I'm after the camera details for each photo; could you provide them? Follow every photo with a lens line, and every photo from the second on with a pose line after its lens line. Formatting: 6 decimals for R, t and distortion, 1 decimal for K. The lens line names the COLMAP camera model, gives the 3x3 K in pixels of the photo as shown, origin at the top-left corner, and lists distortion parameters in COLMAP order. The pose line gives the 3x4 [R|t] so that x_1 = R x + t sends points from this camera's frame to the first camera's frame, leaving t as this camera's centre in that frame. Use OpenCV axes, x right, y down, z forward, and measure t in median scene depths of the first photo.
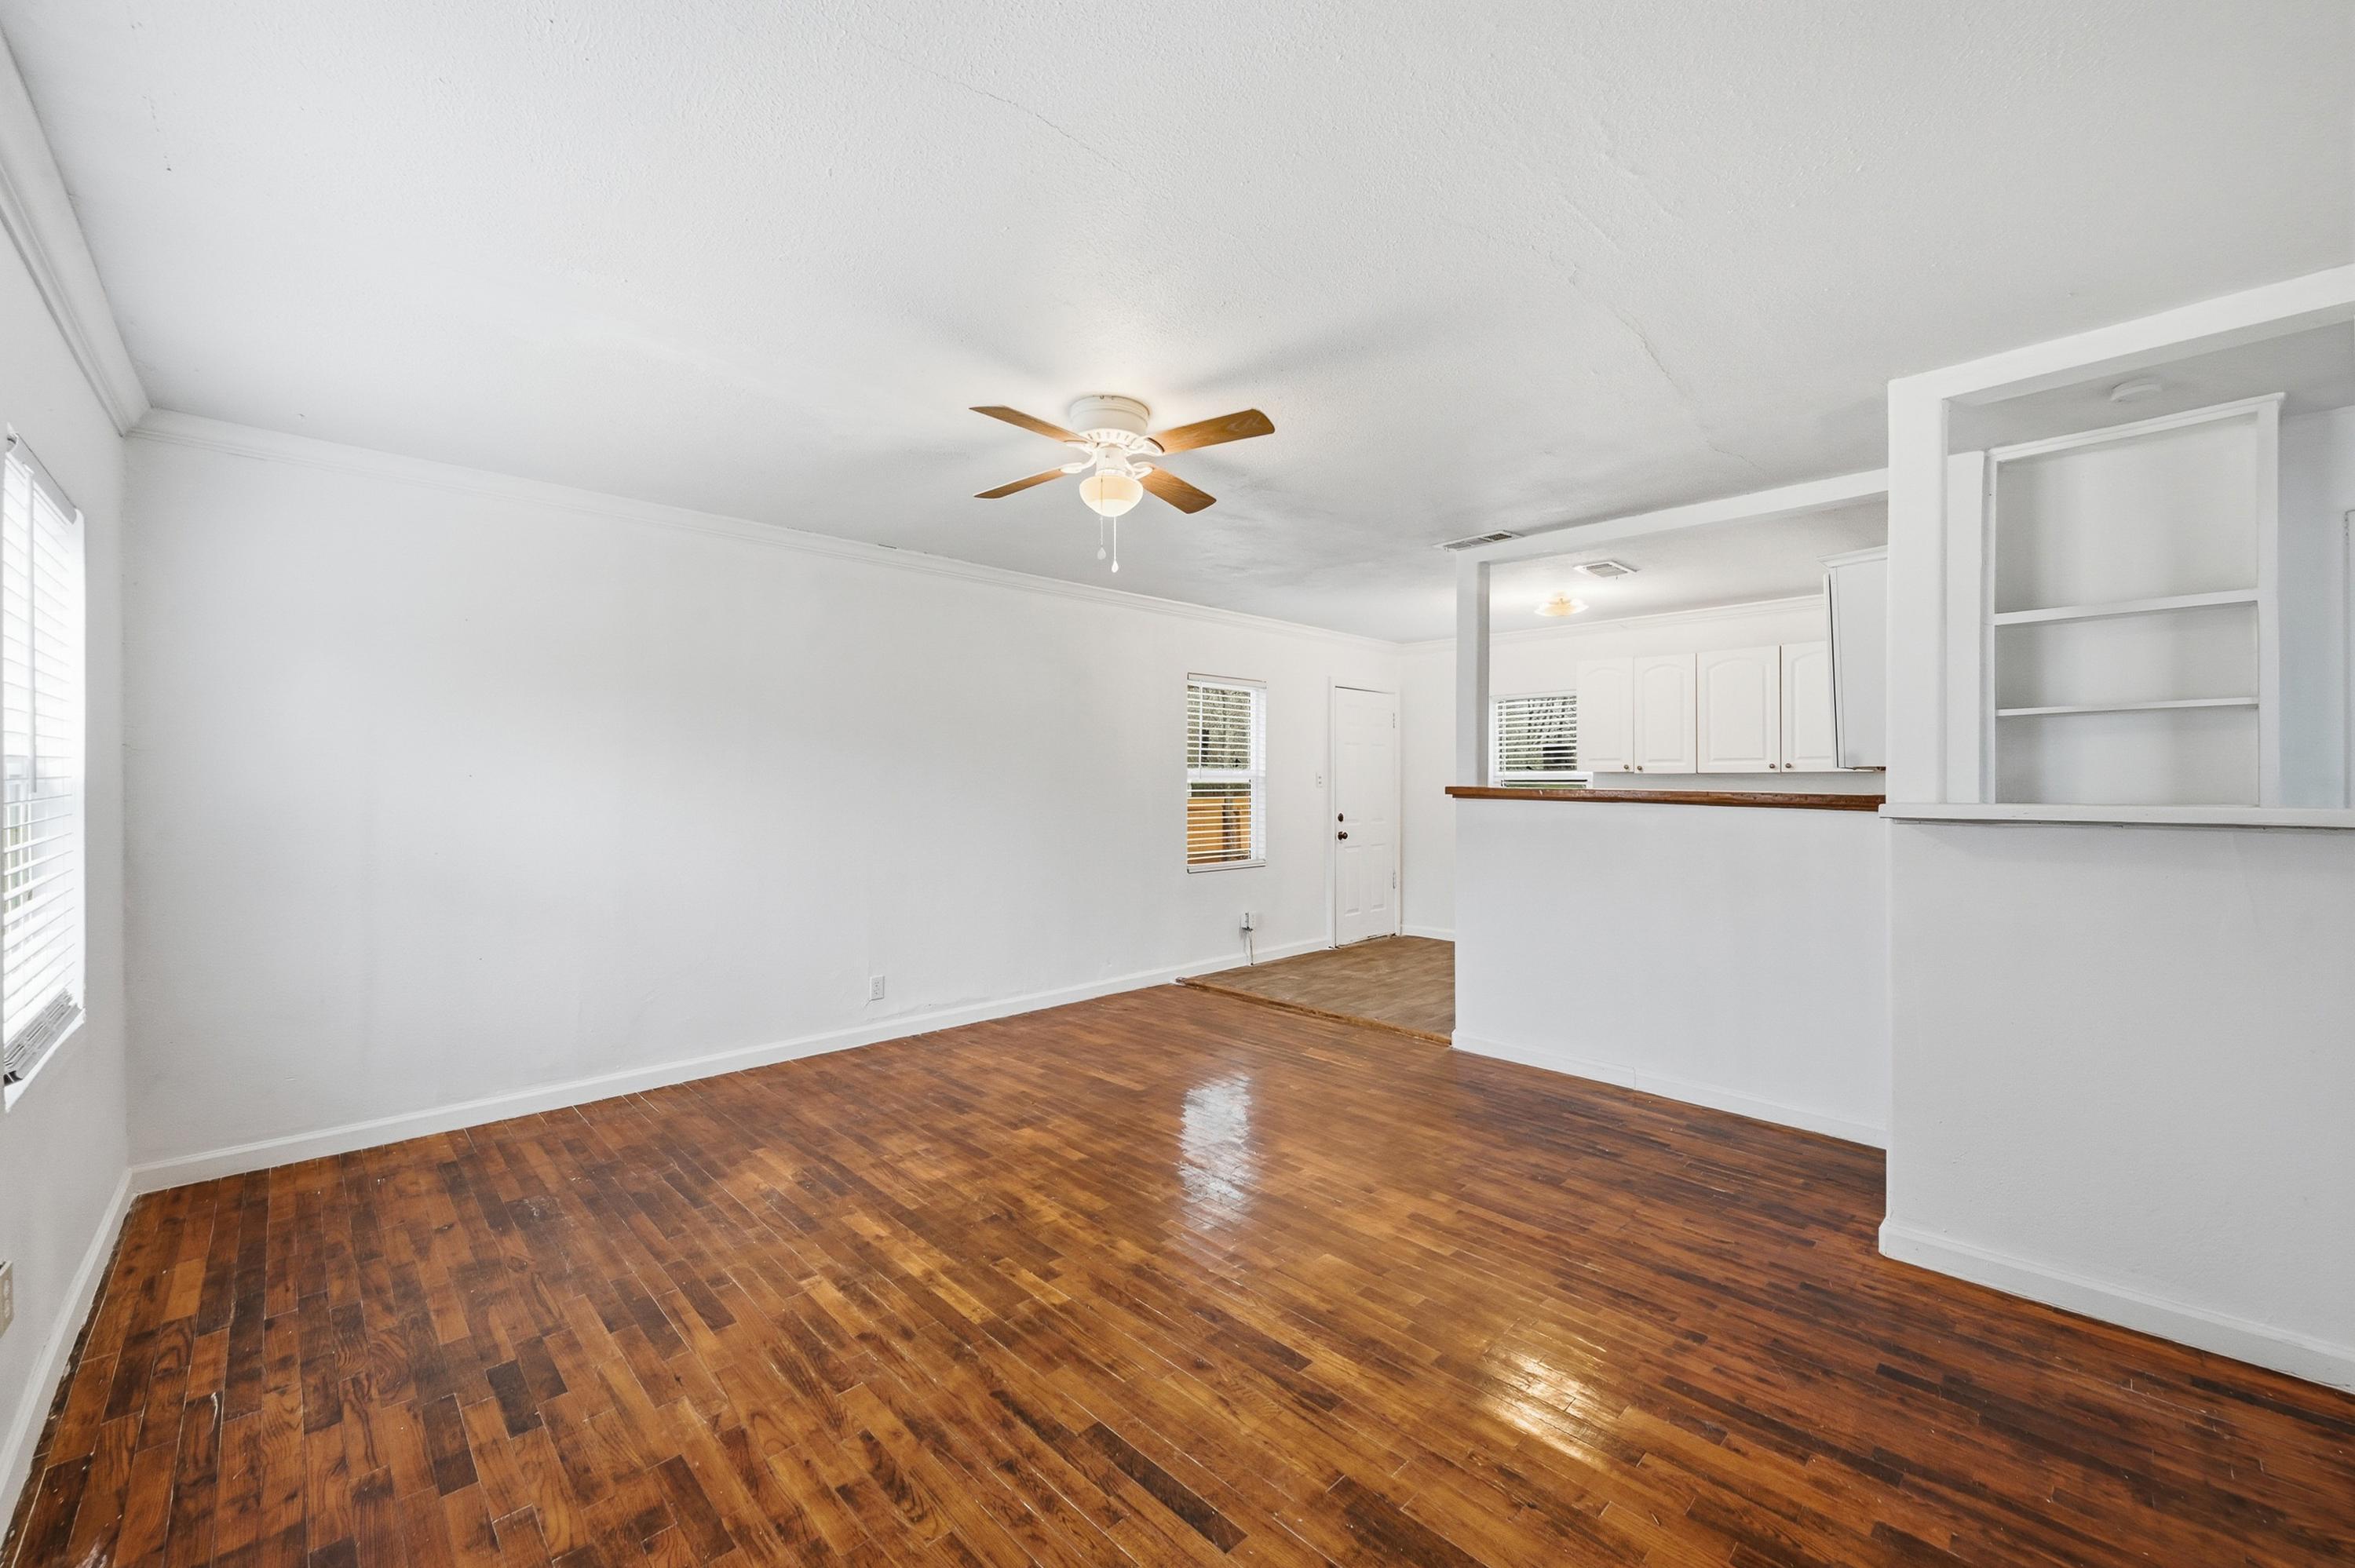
lens RADIAL K [[925.2, 0, 1177.5], [0, 925.2, 784.0], [0, 0, 1]] dist [-0.000675, 0.000081]
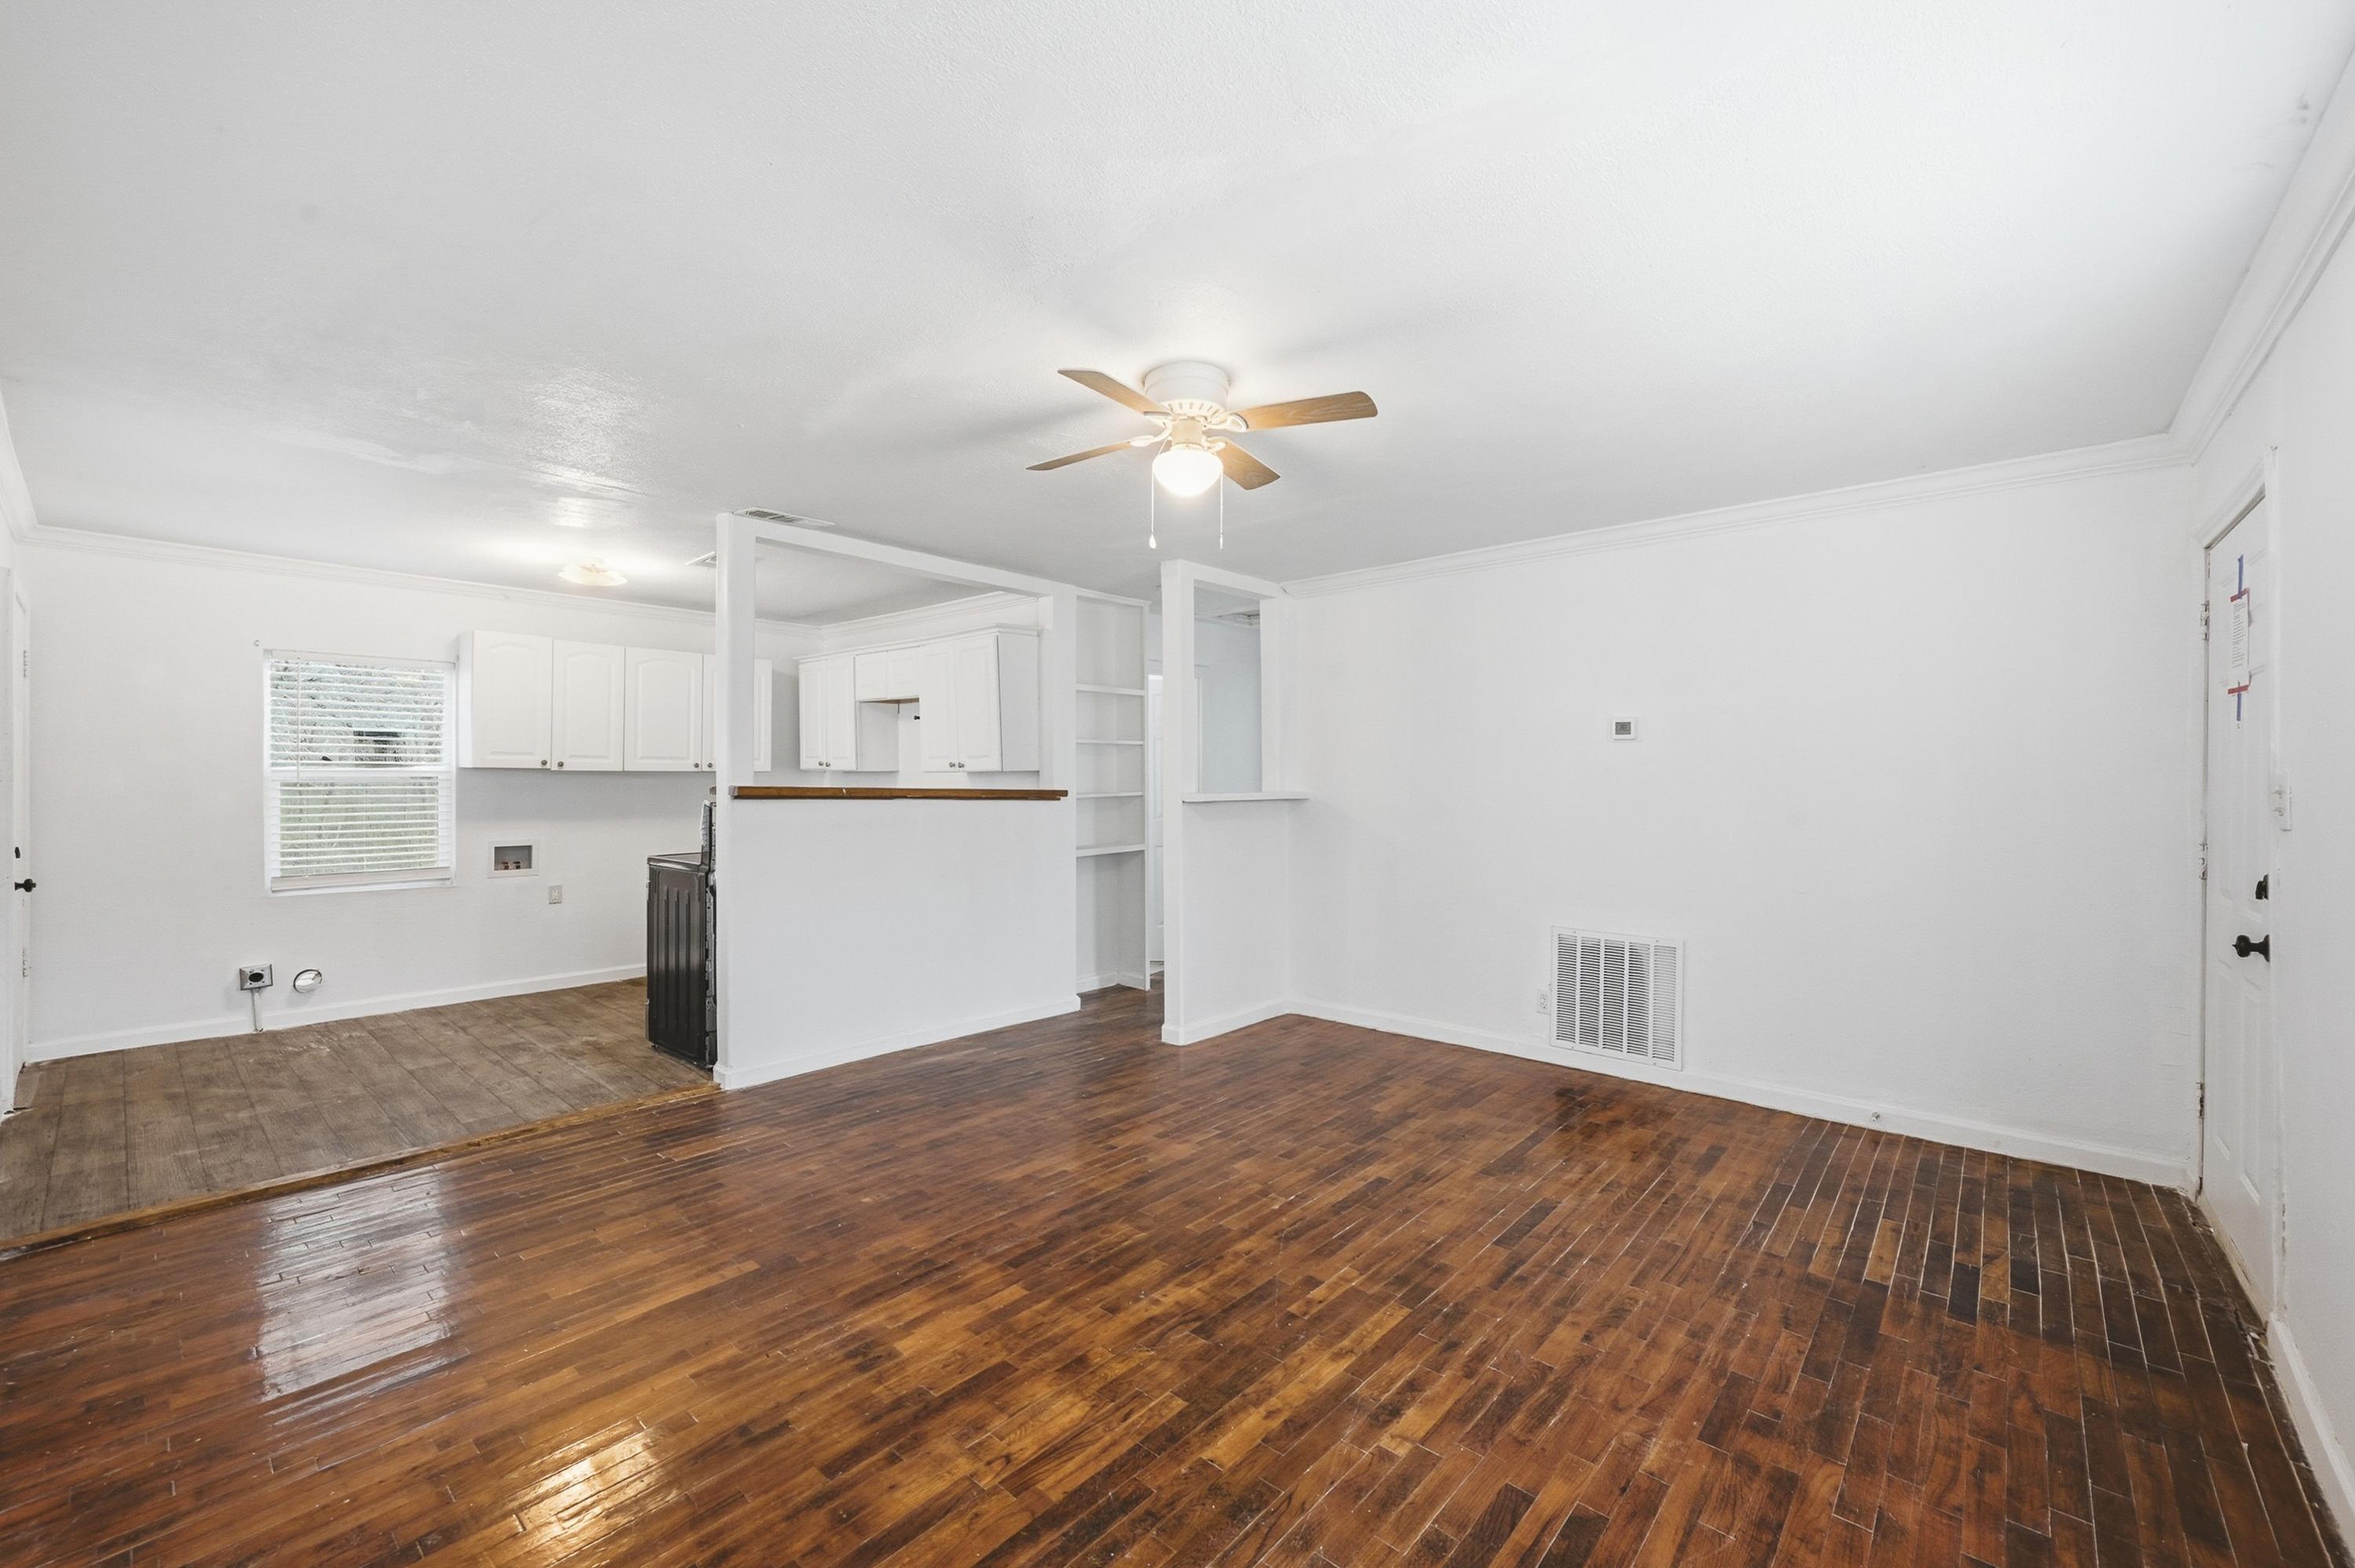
lens RADIAL K [[938.9, 0, 1170.4], [0, 938.9, 786.0], [0, 0, 1]] dist [0.001155, 0.000127]
pose [[-0.060254, -0.006229, 0.998164, -1.137626], [-0.002935, 0.999977, 0.006063, -0.010112], [-0.998179, -0.002564, -0.060271, 1.214276]]
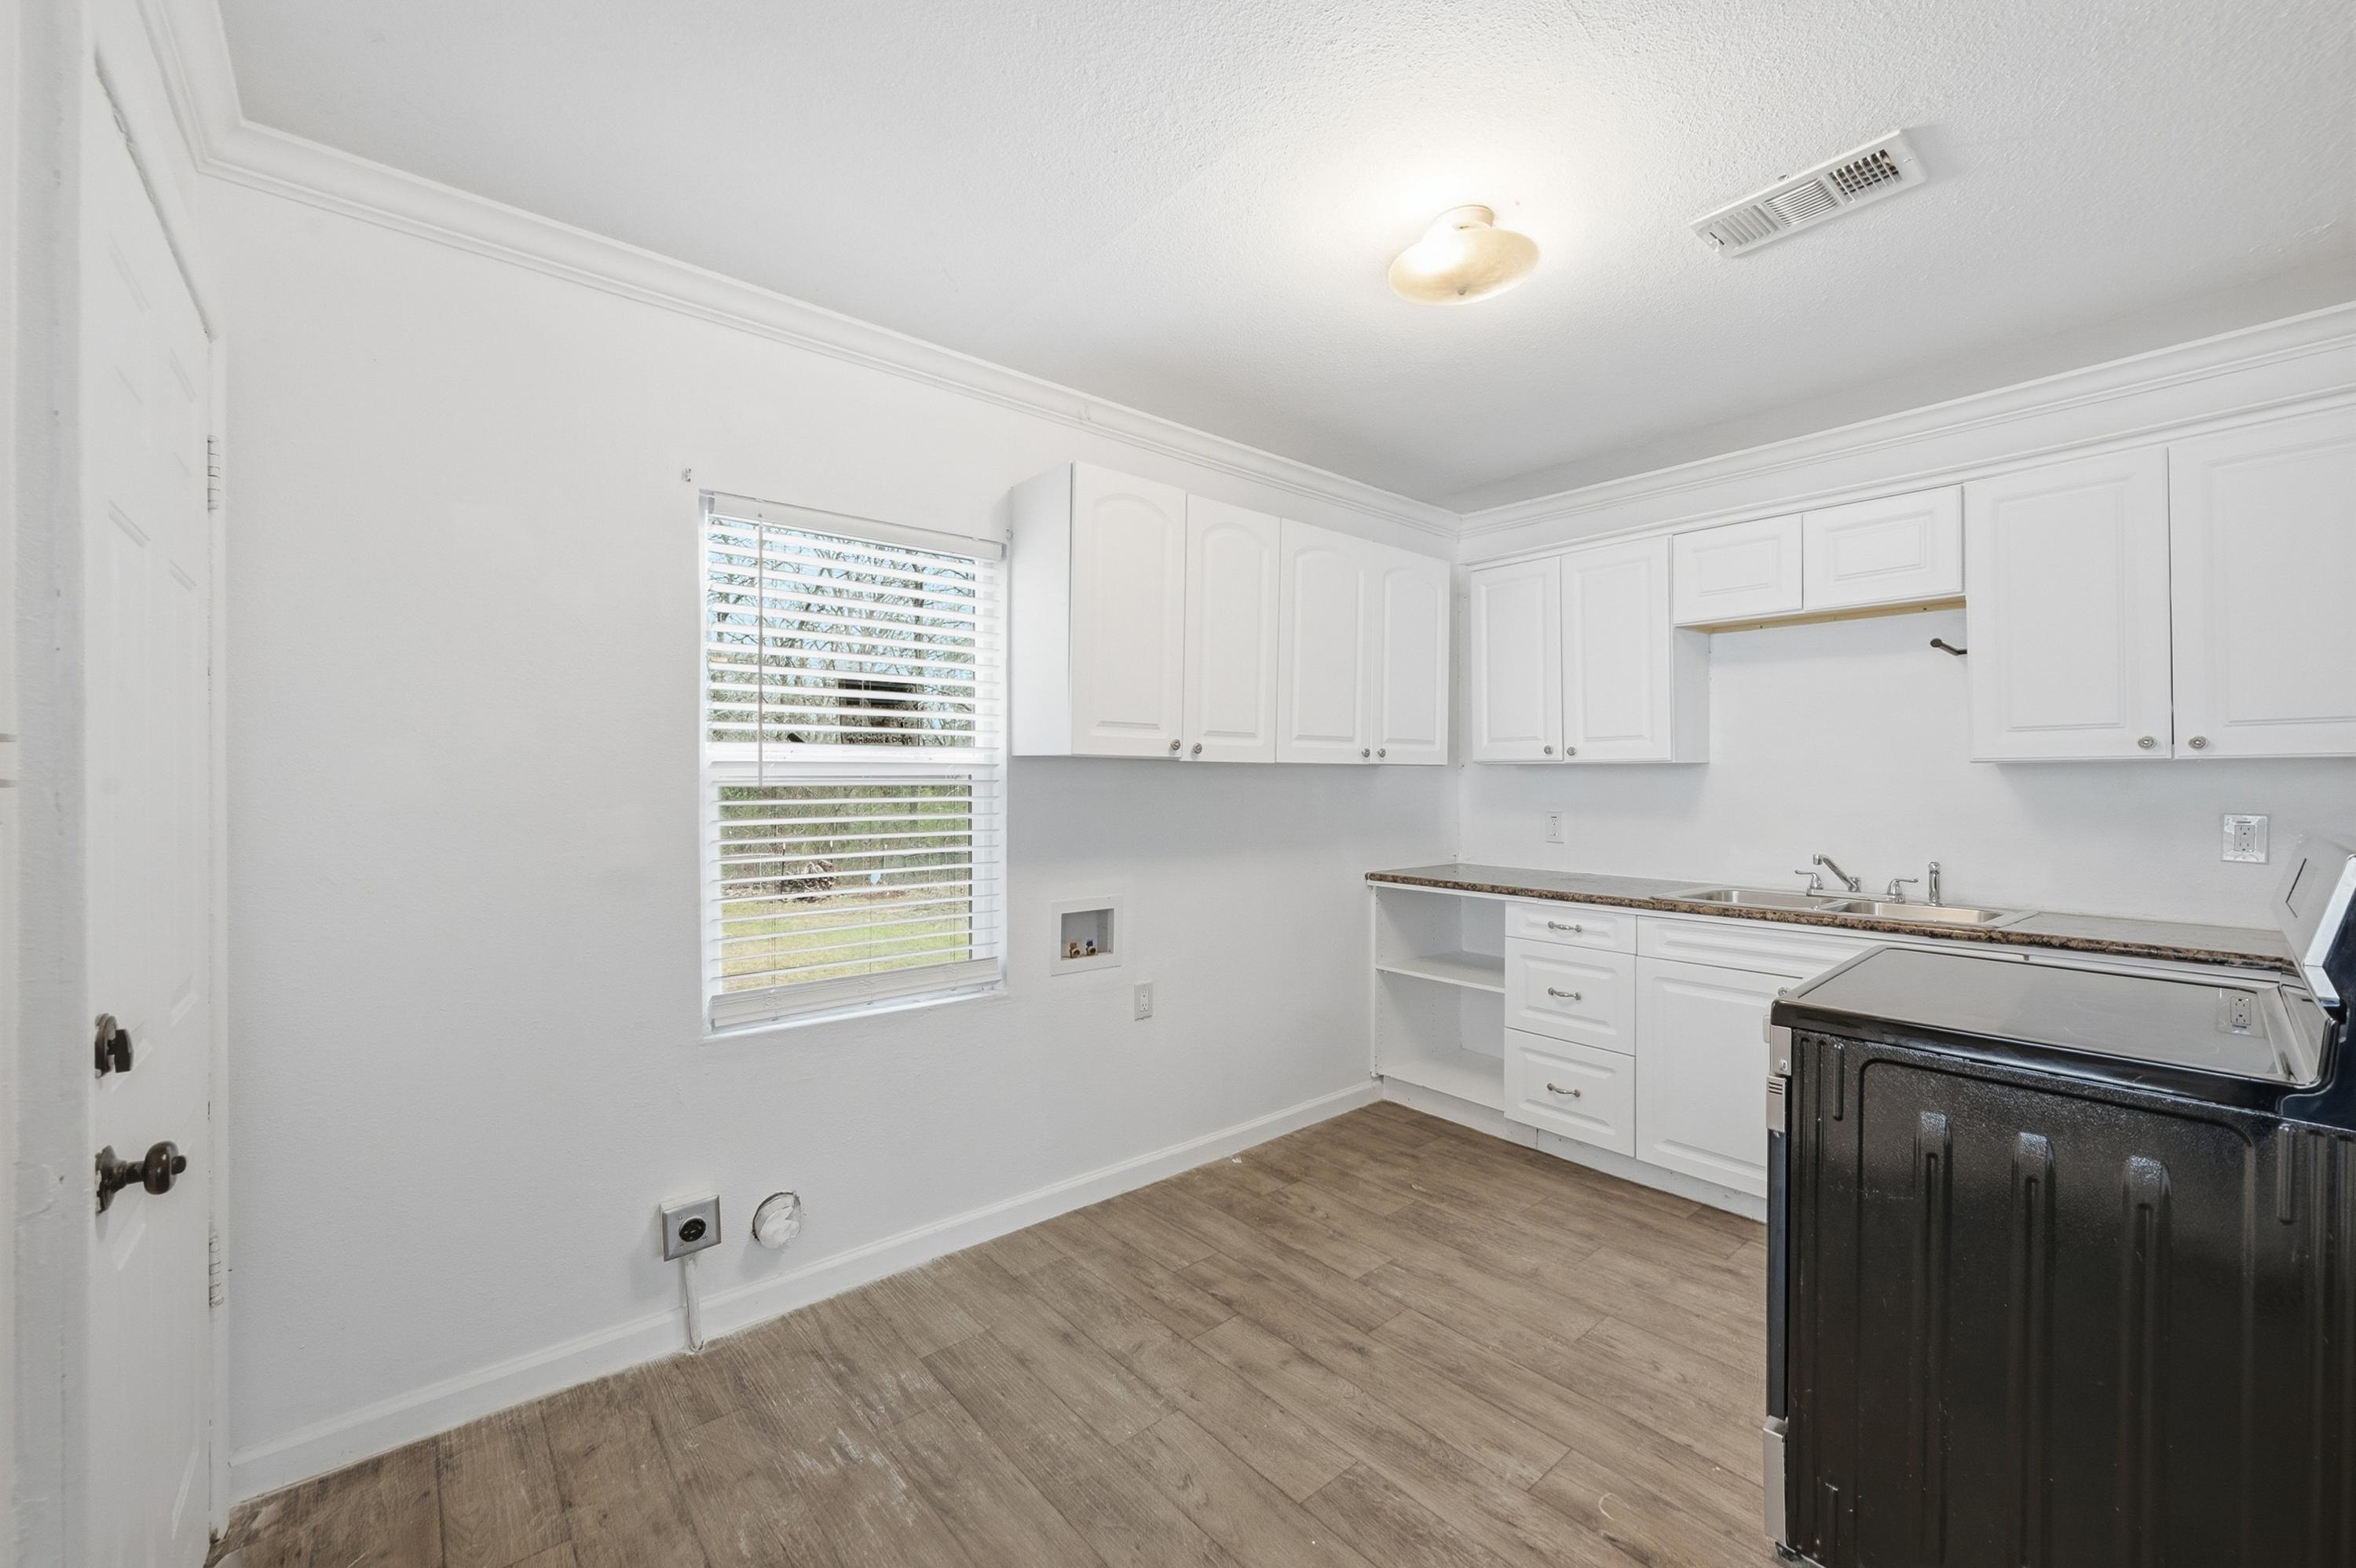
lens RADIAL K [[925.6, 0, 1178.0], [0, 925.6, 784.0], [0, 0, 1]] dist [-0.000675, 0.000081]
pose [[0.077272, -0.002645, 0.997007, 0.158611], [-0.001351, 0.999995, 0.002758, -0.005903], [-0.997009, -0.001560, 0.077268, 2.526431]]
